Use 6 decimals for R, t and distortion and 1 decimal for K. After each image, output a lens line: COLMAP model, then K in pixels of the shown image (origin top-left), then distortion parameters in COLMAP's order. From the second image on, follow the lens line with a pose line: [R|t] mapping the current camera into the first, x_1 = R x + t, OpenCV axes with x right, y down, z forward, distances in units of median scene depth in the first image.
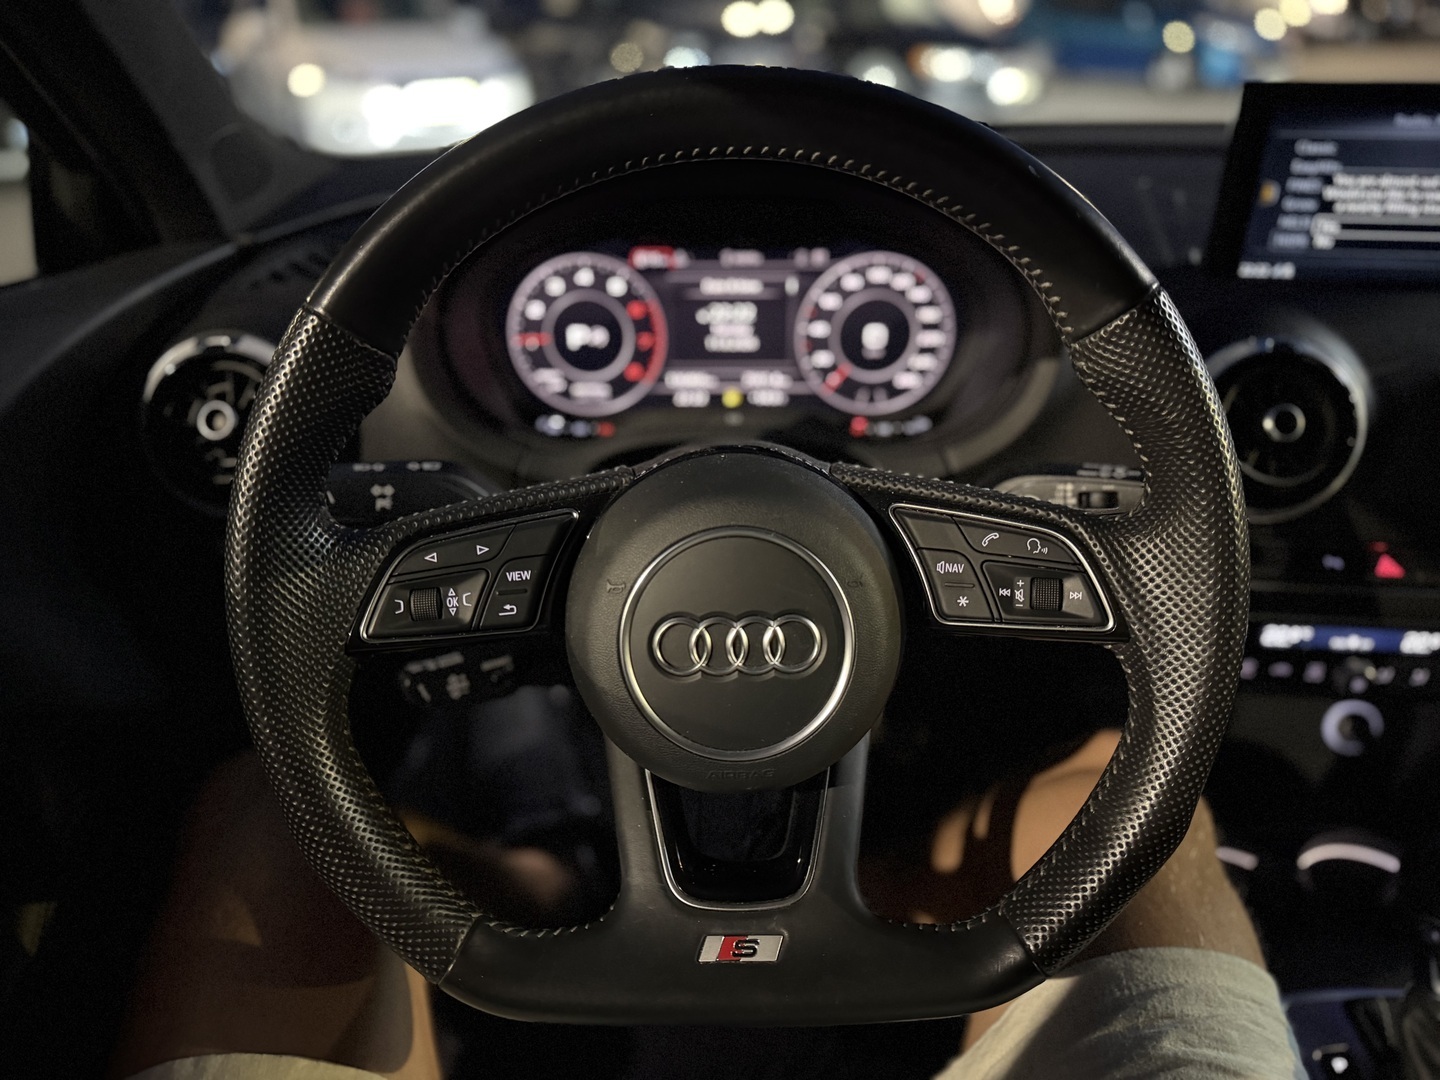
lens RADIAL K [[1093.4, 0, 720.0], [0, 1093.4, 540.0], [0, 0, 1]] dist [0.010399, -0.004770]
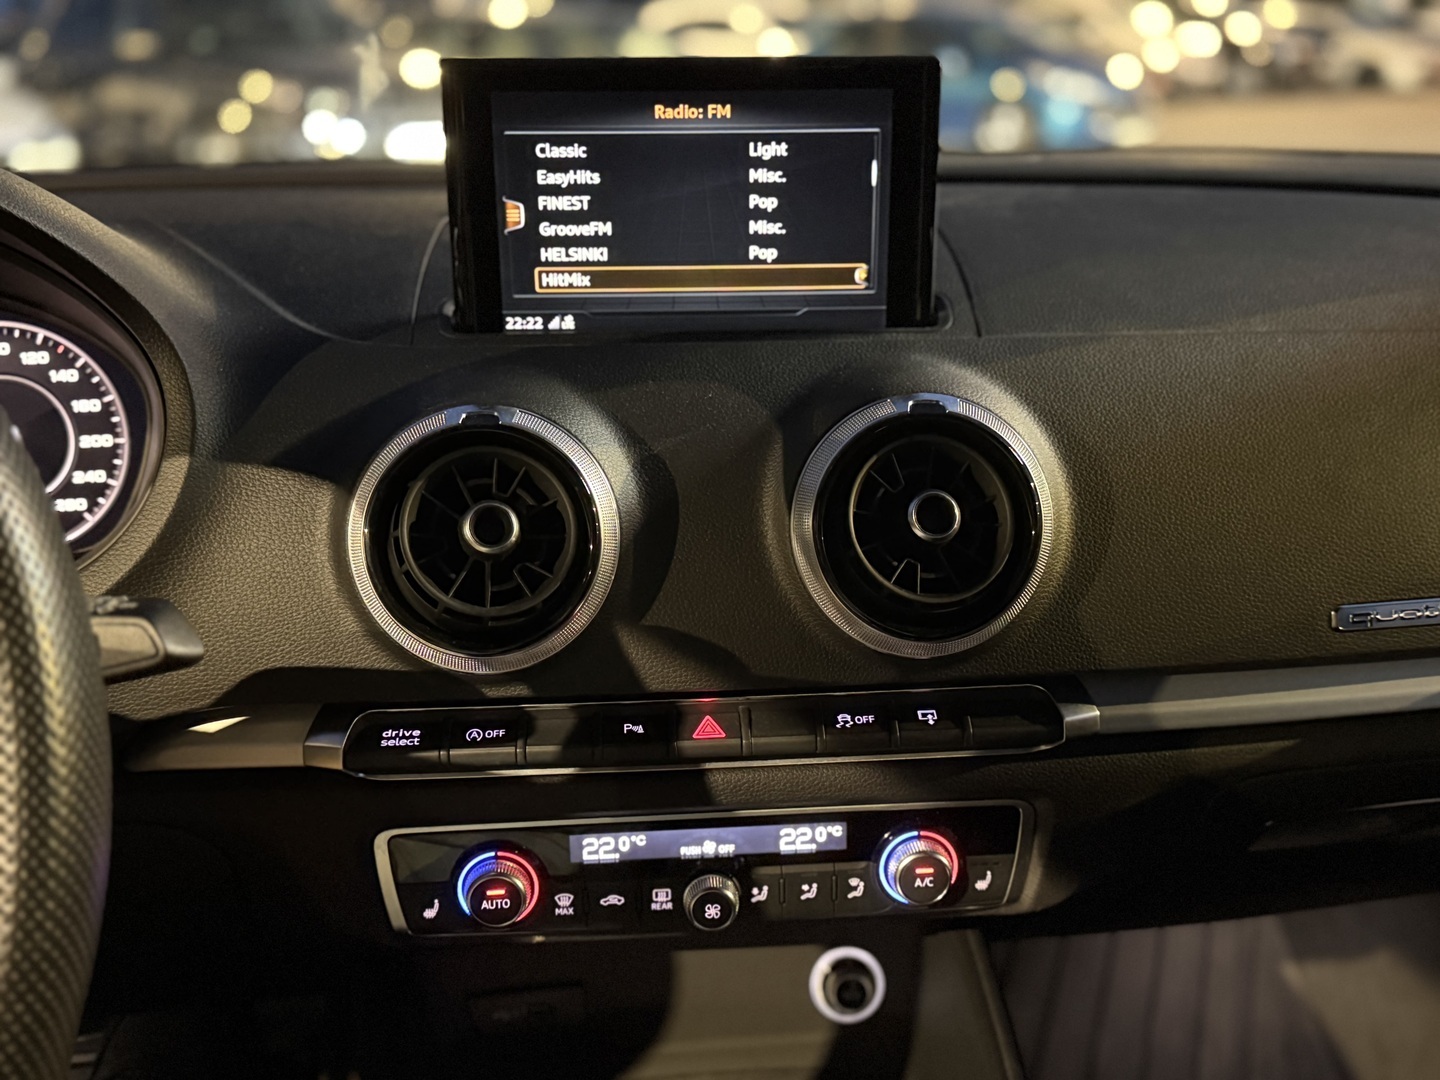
lens RADIAL K [[1525.7, 0, 720.0], [0, 1525.7, 540.0], [0, 0, 1]] dist [0.118727, -0.024248]
pose [[0.988729, -0.055695, 0.138969, 0.428572], [0.076436, 0.985925, -0.148689, 0.043807], [-0.128732, 0.157636, 0.979070, 0.037049]]
